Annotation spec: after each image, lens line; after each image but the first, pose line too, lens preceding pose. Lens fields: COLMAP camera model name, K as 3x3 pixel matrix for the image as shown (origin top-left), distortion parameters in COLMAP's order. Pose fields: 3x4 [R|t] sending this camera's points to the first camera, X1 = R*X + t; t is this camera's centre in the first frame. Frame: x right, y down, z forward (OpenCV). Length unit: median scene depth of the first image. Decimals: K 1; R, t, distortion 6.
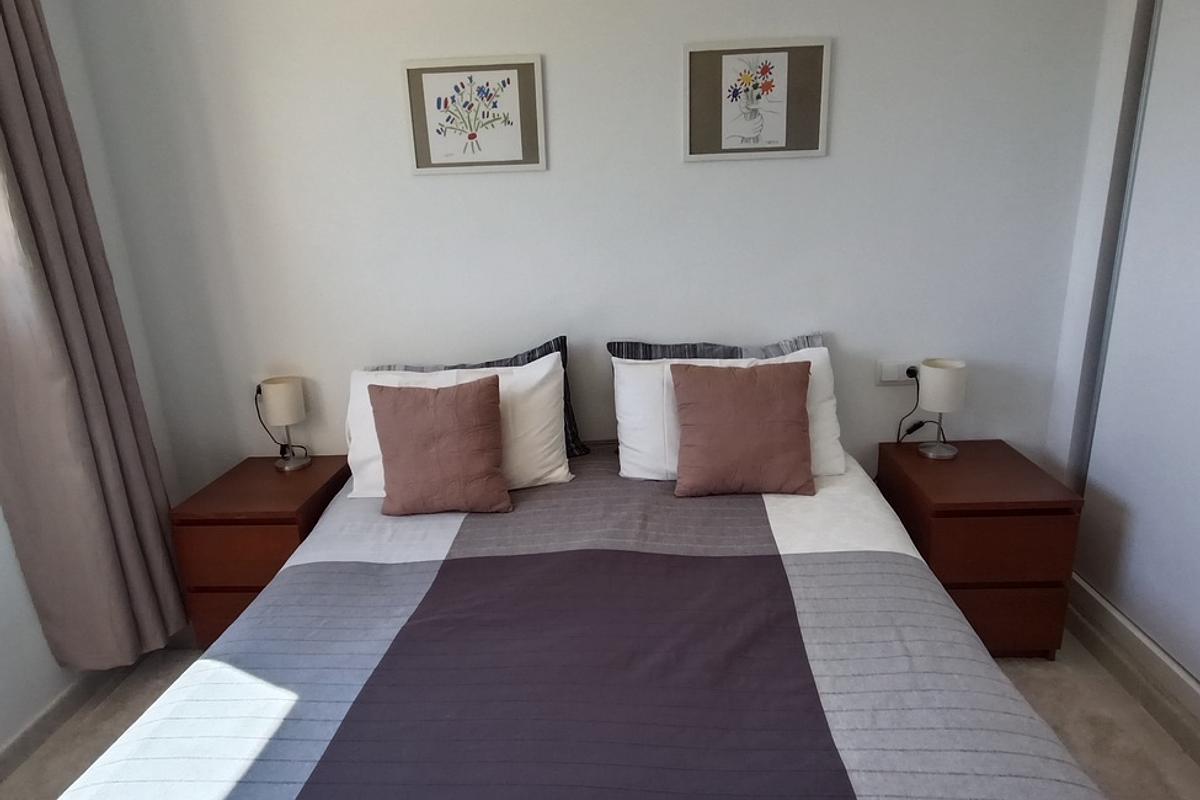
lens RADIAL K [[739.5, 0, 590.2], [0, 739.5, 398.2], [0, 0, 1]] dist [-0.029953, 0.028295]
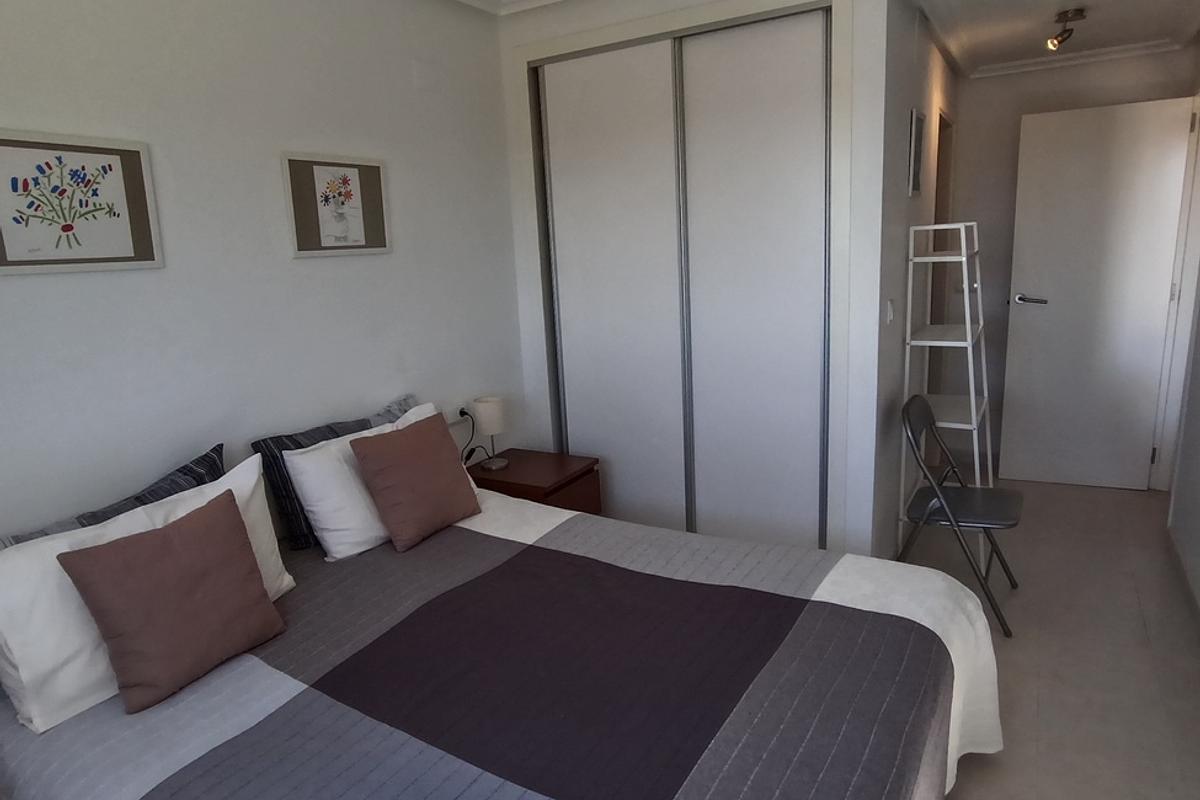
lens RADIAL K [[739.5, 0, 590.2], [0, 739.5, 398.2], [0, 0, 1]] dist [-0.029953, 0.028295]
pose [[0.465827, -0.166274, 0.869114, -0.635113], [0.284502, 0.958180, 0.030826, -0.038257], [-0.837893, 0.232905, 0.493651, 0.166766]]
